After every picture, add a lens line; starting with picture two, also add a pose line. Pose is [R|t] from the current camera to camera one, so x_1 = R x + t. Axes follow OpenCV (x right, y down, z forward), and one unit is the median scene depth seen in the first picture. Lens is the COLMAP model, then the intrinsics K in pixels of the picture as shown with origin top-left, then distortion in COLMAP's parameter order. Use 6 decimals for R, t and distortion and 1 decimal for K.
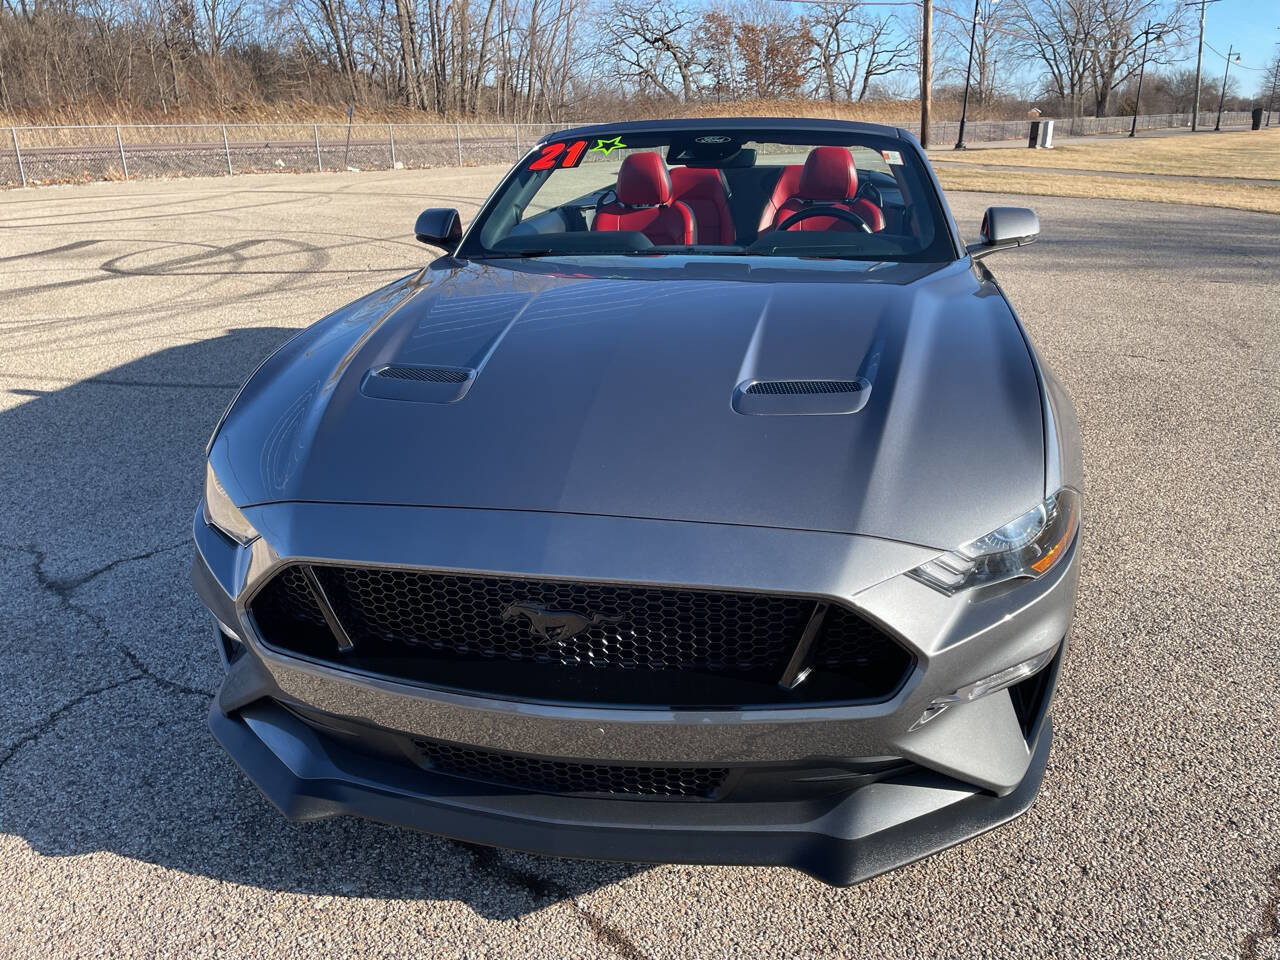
lens RADIAL K [[951.2, 0, 644.0], [0, 951.2, 479.9], [0, 0, 1]] dist [0.081071, -0.101591]
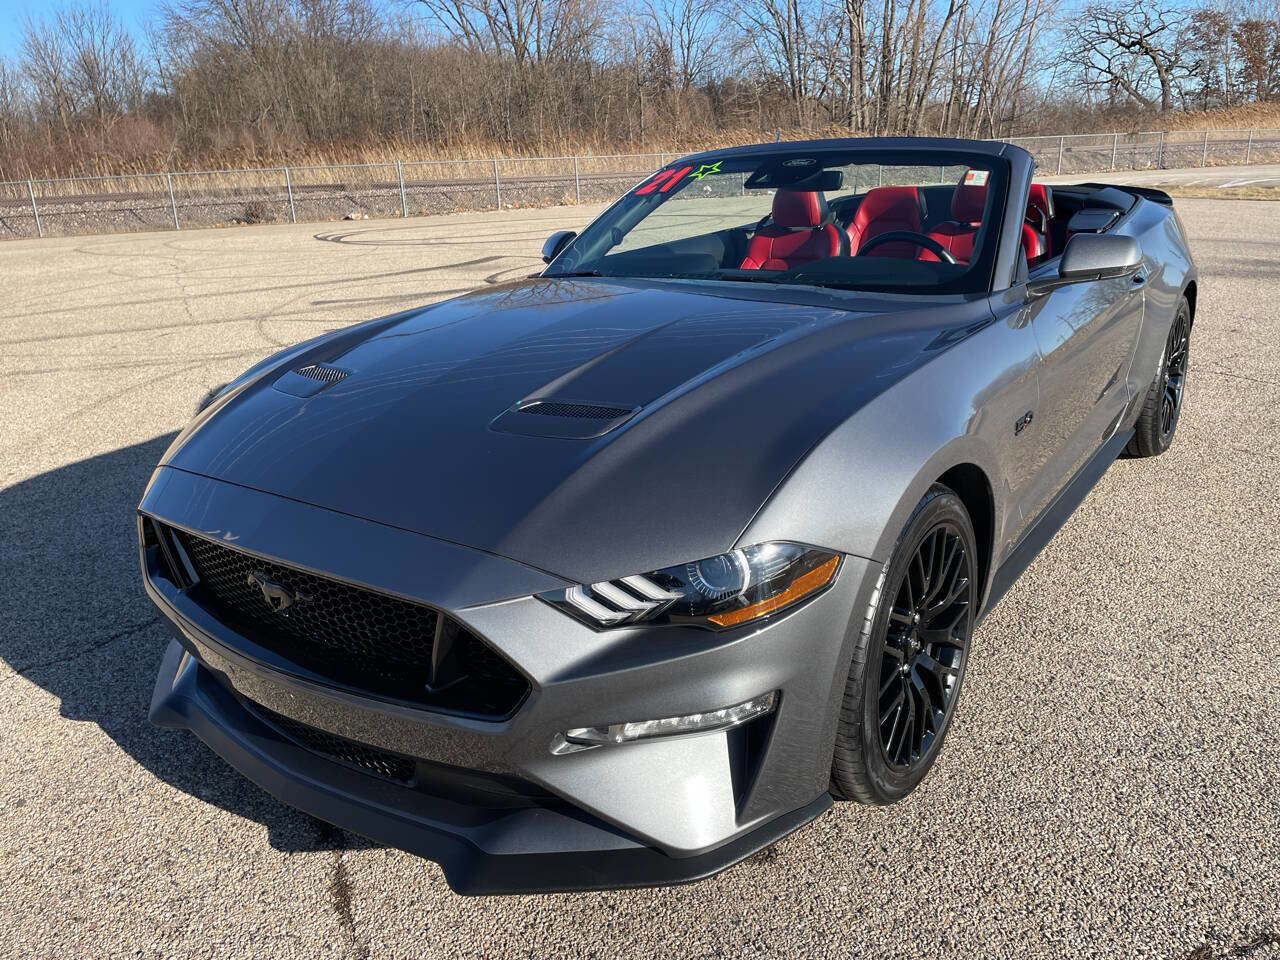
lens RADIAL K [[951.2, 0, 653.4], [0, 951.2, 478.4], [0, 0, 1]] dist [0.081071, -0.101591]
pose [[0.906103, 0.111549, -0.408086, 0.023231], [-0.119685, 0.992796, 0.005632, -0.001452], [0.405774, 0.043738, 0.912926, 0.003883]]
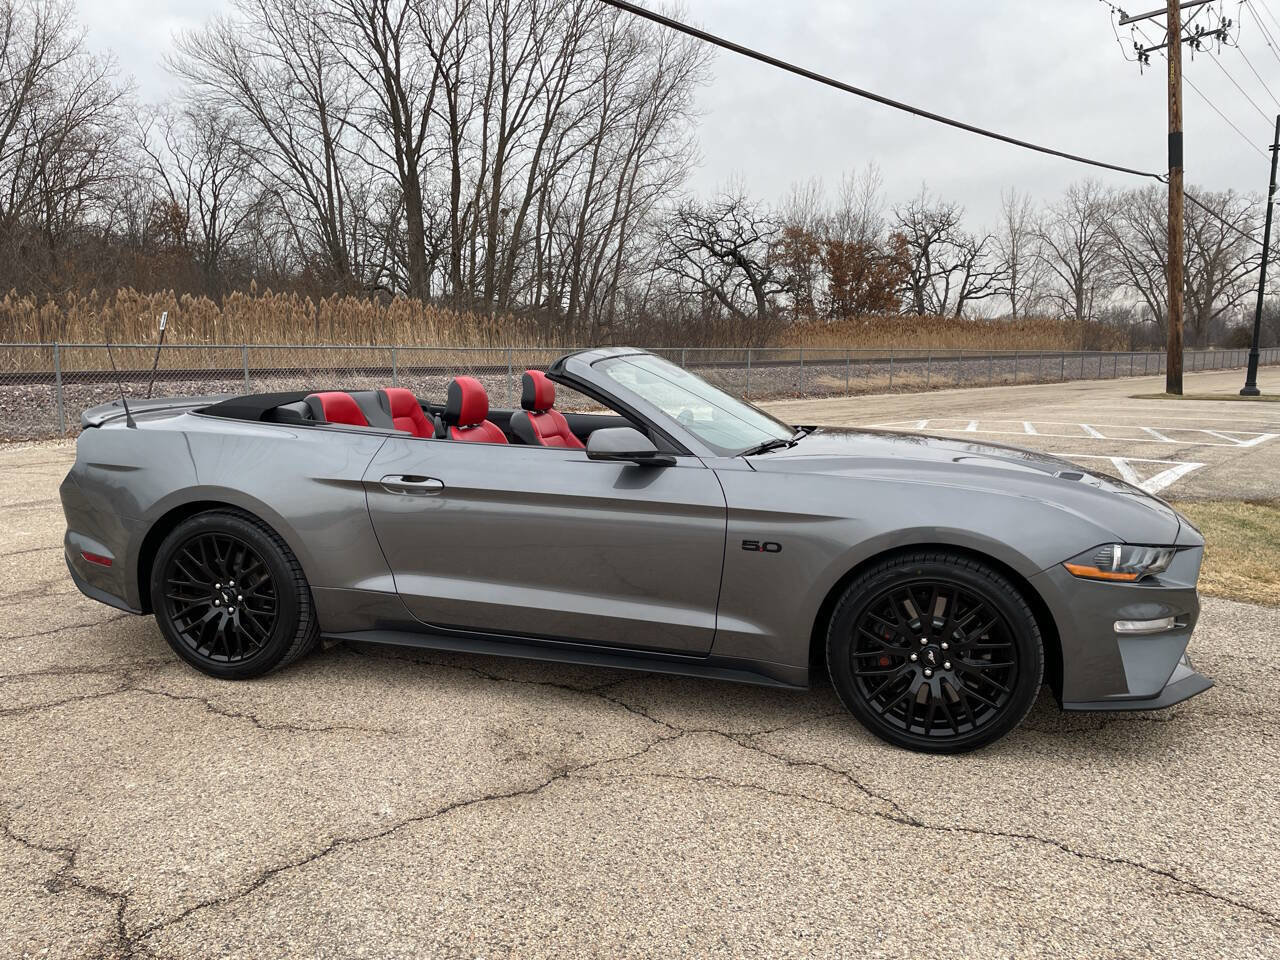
lens RADIAL K [[951.2, 0, 650.2], [0, 951.2, 487.4], [0, 0, 1]] dist [0.081071, -0.101591]
pose [[0.999307, 0.019374, -0.031796, -0.026111], [-0.025569, 0.977835, -0.207809, -0.098199], [0.027065, 0.208478, 0.977652, 0.265647]]
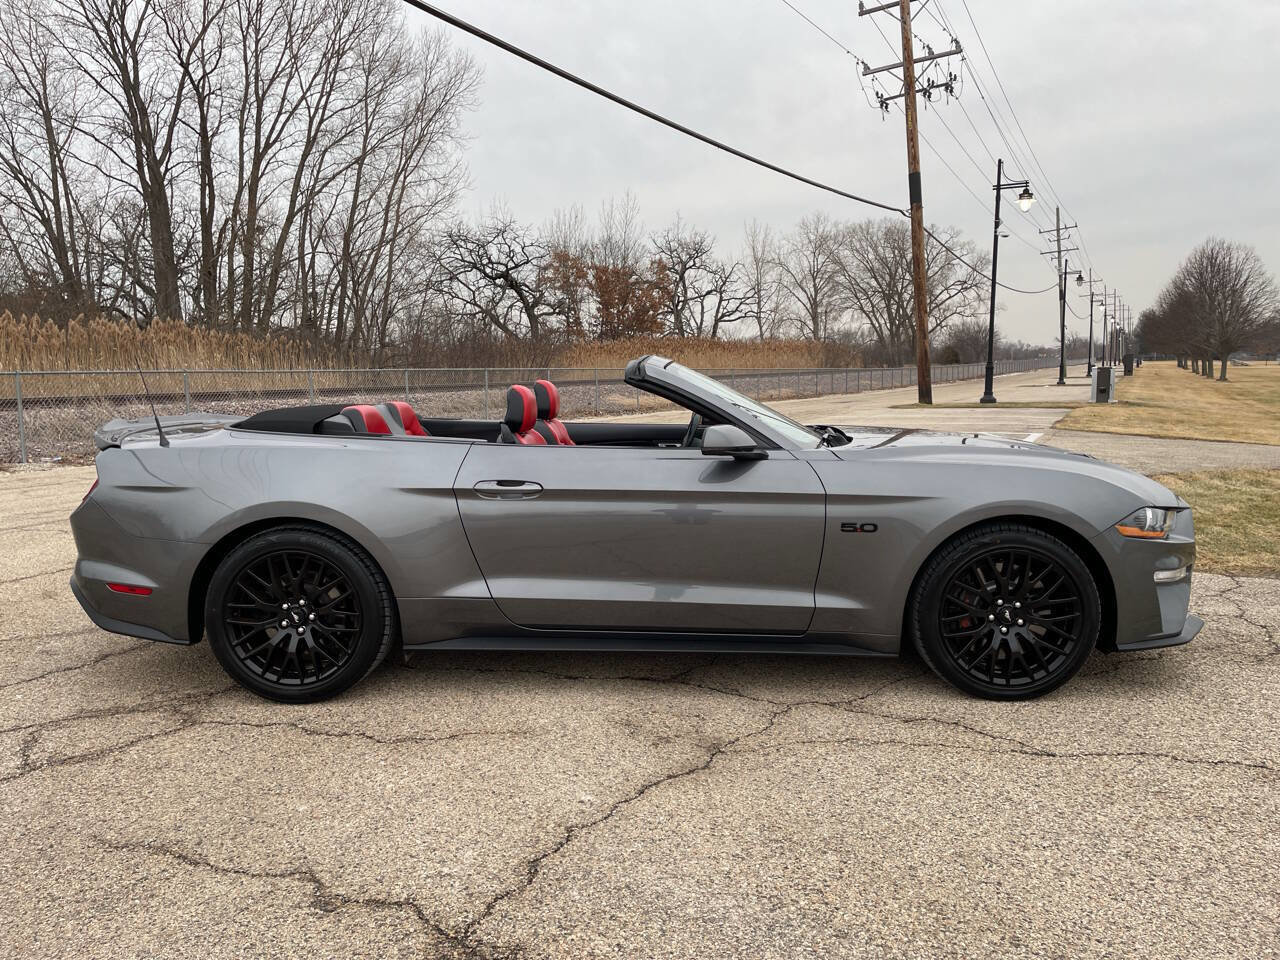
lens RADIAL K [[951.2, 0, 641.2], [0, 951.2, 470.3], [0, 0, 1]] dist [0.081071, -0.101591]
pose [[0.979357, -0.022192, 0.200916, -0.040698], [0.071459, 0.967784, -0.241430, -0.096867], [-0.189086, 0.250803, 0.949392, 0.264637]]
